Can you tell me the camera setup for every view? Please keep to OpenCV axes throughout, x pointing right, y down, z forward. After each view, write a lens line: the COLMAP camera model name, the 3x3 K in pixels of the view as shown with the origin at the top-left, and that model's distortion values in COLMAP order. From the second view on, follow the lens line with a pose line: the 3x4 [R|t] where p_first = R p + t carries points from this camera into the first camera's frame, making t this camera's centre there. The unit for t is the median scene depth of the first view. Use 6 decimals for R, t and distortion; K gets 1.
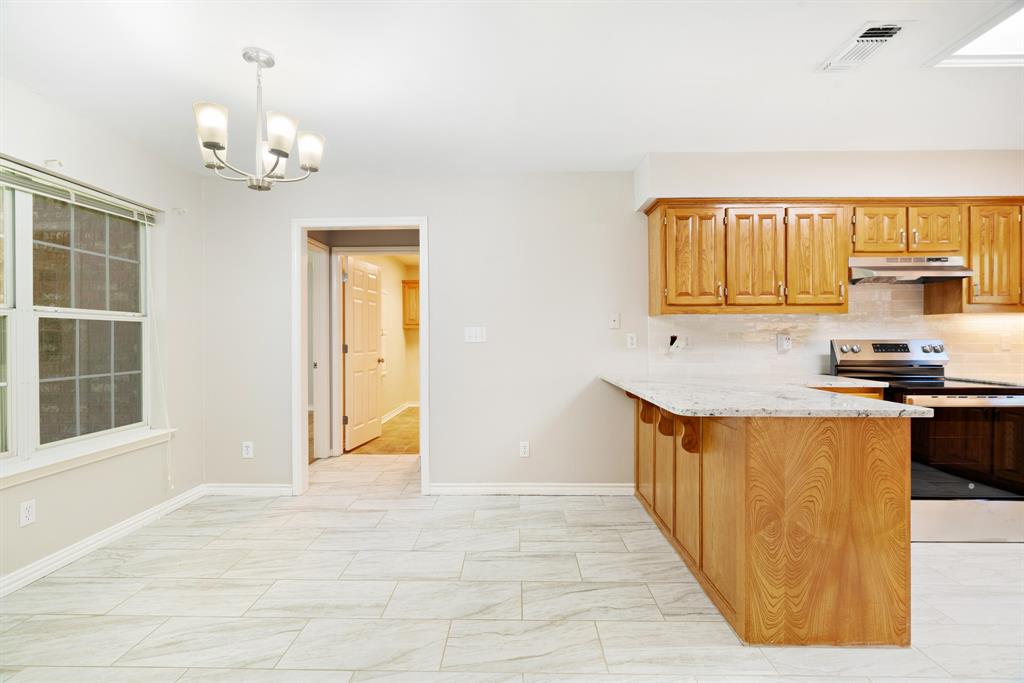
lens RADIAL K [[461.7, 0, 512.0], [0, 461.7, 341.5], [0, 0, 1]] dist [0.002612, 0.000671]
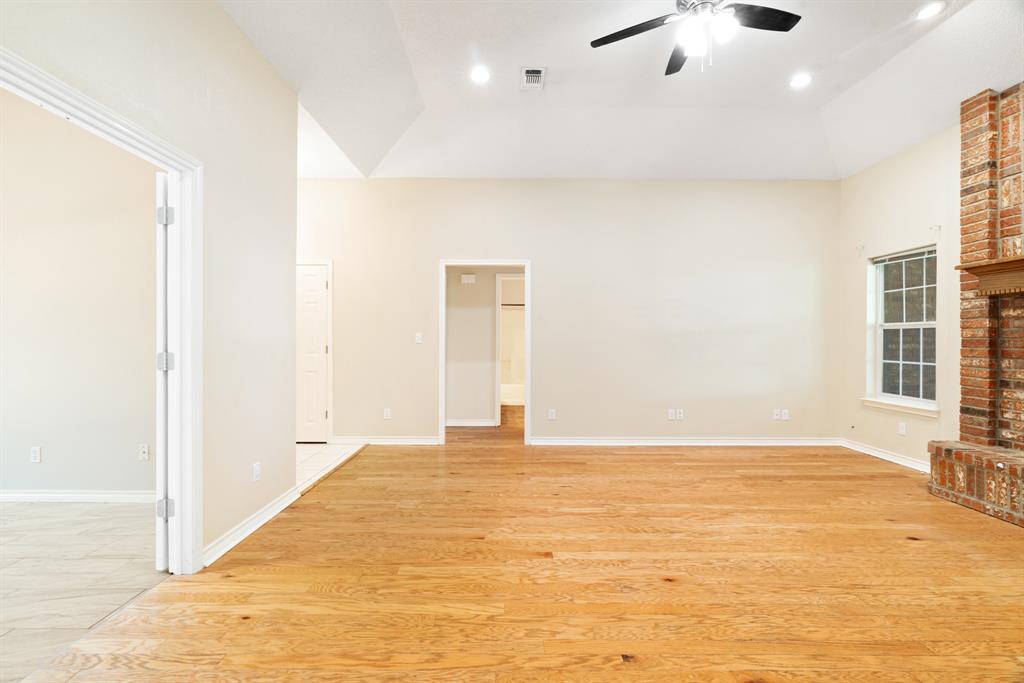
lens RADIAL K [[461.7, 0, 512.0], [0, 461.7, 341.5], [0, 0, 1]] dist [0.002612, 0.000671]
pose [[-0.998901, 0.037720, -0.027807, 0.498111], [0.036477, 0.998369, 0.043922, -0.111153], [0.029418, 0.042859, -0.998648, 2.366822]]
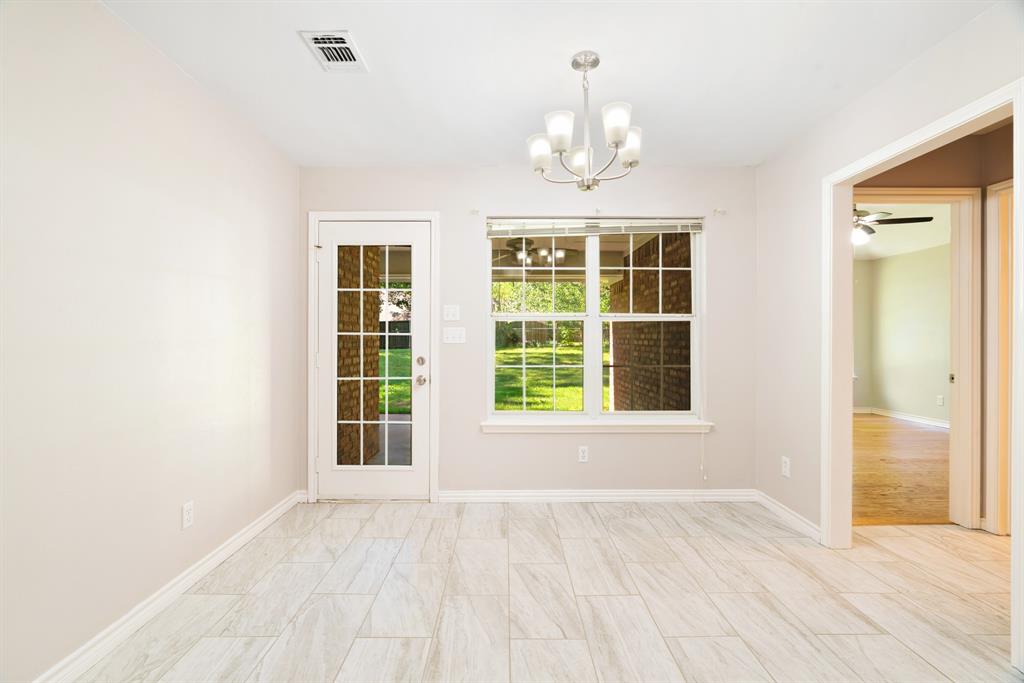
lens RADIAL K [[469.5, 0, 507.6], [0, 469.5, 336.0], [0, 0, 1]] dist [0.003760, 0.001198]
pose [[0.021740, 0.004320, -0.999754, 0.337058], [-0.008217, 0.999958, 0.004142, -0.008078], [0.999730, 0.008124, 0.021775, 0.547917]]
